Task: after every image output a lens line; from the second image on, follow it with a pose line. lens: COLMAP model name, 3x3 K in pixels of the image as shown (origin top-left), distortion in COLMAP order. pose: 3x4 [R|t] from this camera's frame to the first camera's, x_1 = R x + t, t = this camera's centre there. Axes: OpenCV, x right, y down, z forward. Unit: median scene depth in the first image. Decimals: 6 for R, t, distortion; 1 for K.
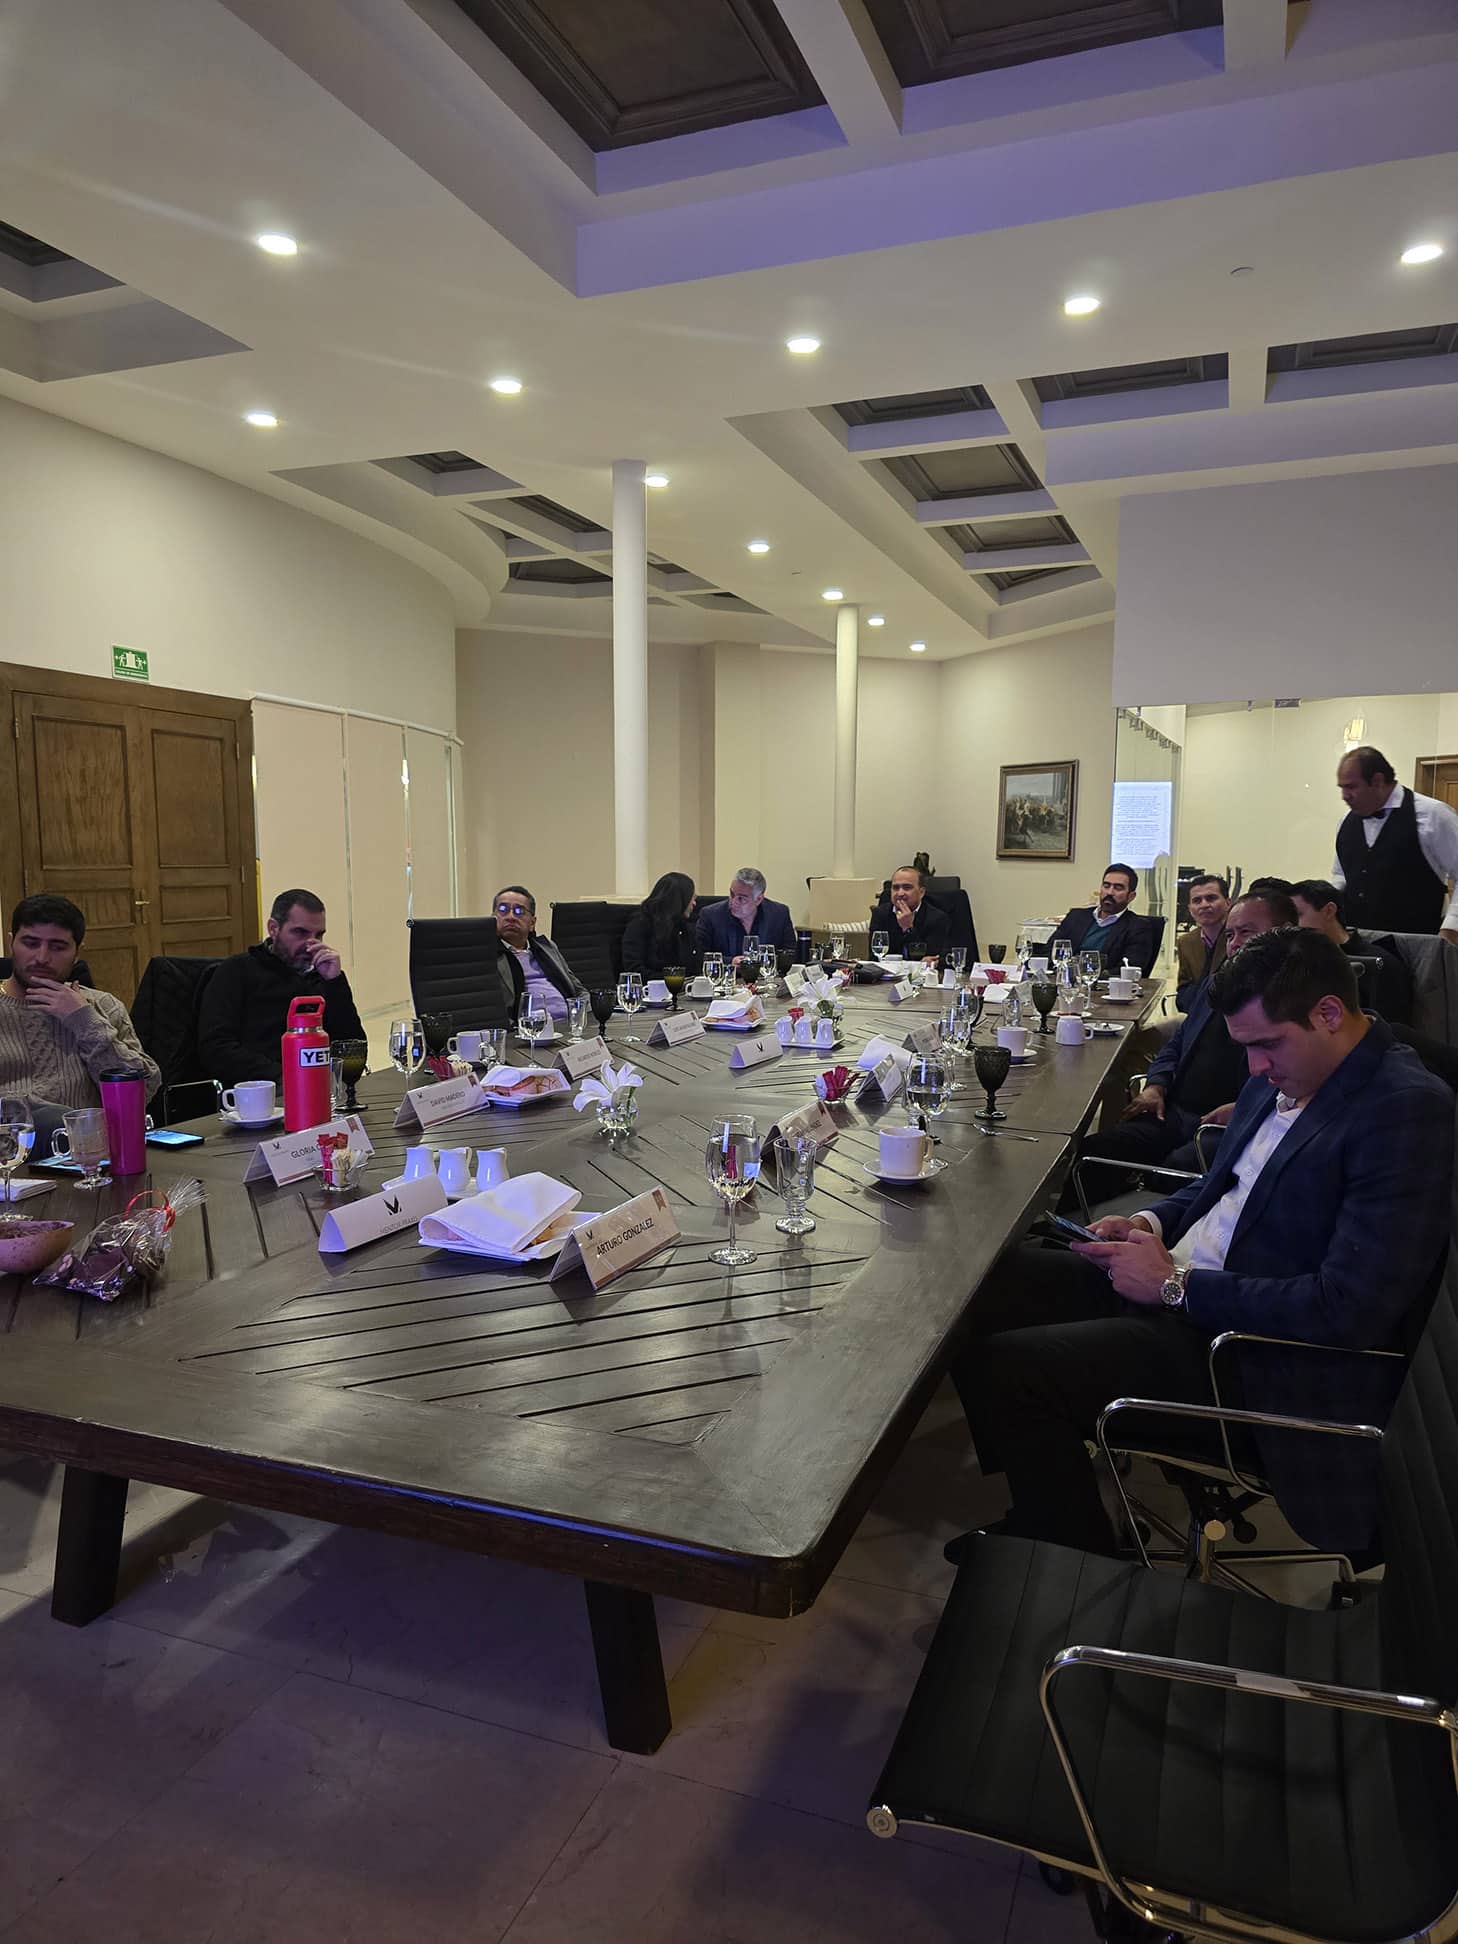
lens RADIAL K [[1314.4, 0, 731.9], [0, 1314.4, 976.6], [0, 0, 1]] dist [-0.000635, -0.000063]
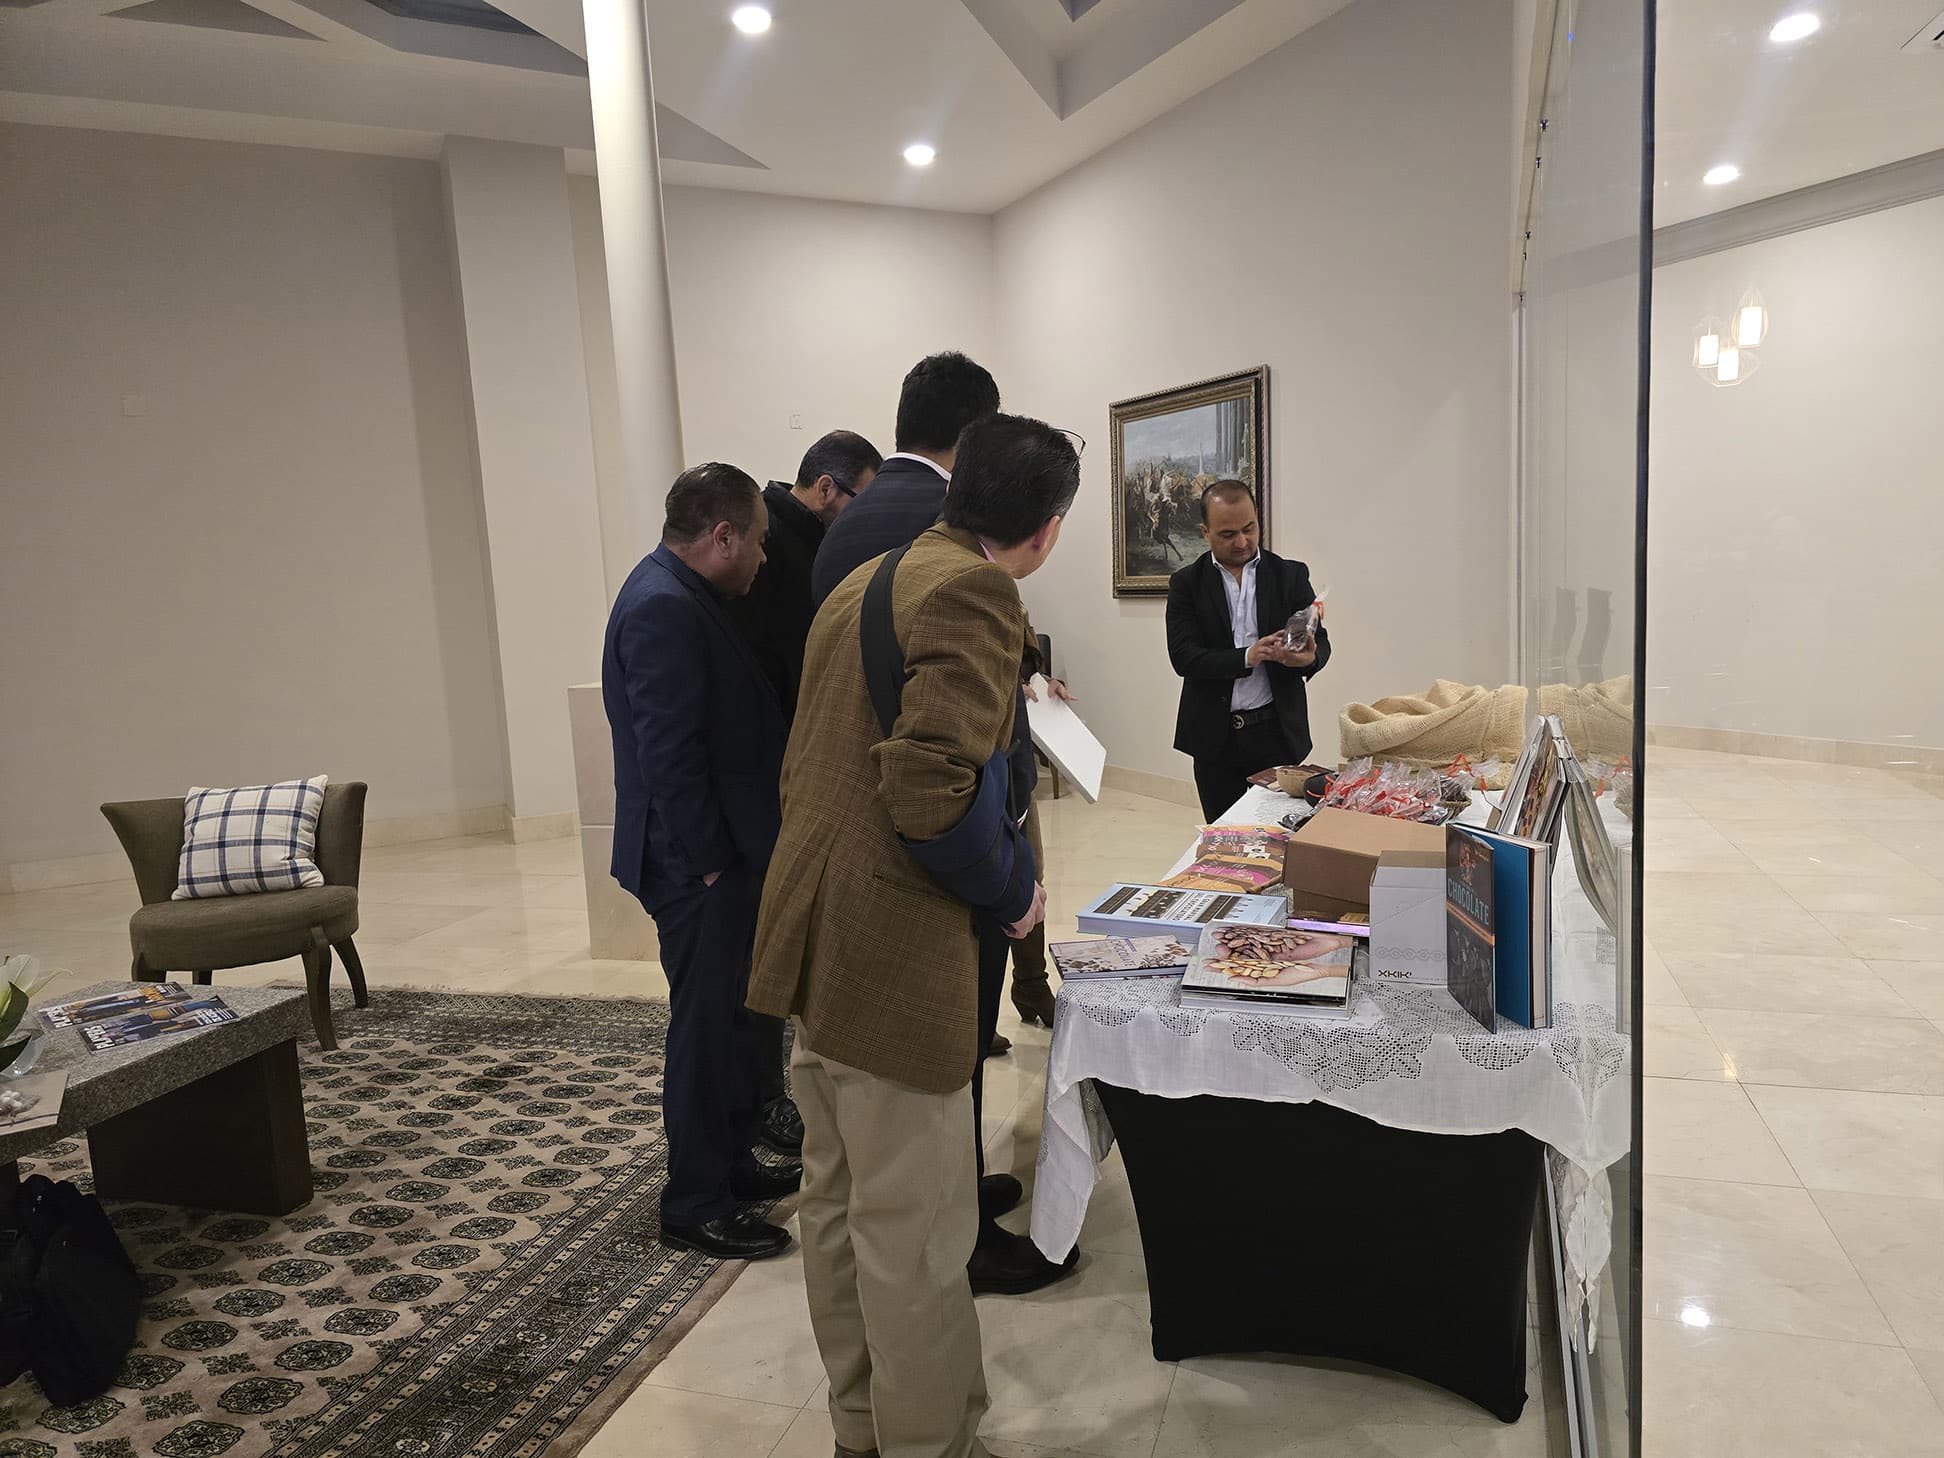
lens RADIAL K [[1314.4, 0, 972.4], [0, 1314.4, 730.1], [0, 0, 1]] dist [-0.000635, -0.000063]
pose [[0.998361, -0.050689, 0.026557, 0.137435], [0.050202, 0.998564, 0.018722, -0.053373], [-0.027468, -0.017358, 0.999472, 0.526218]]
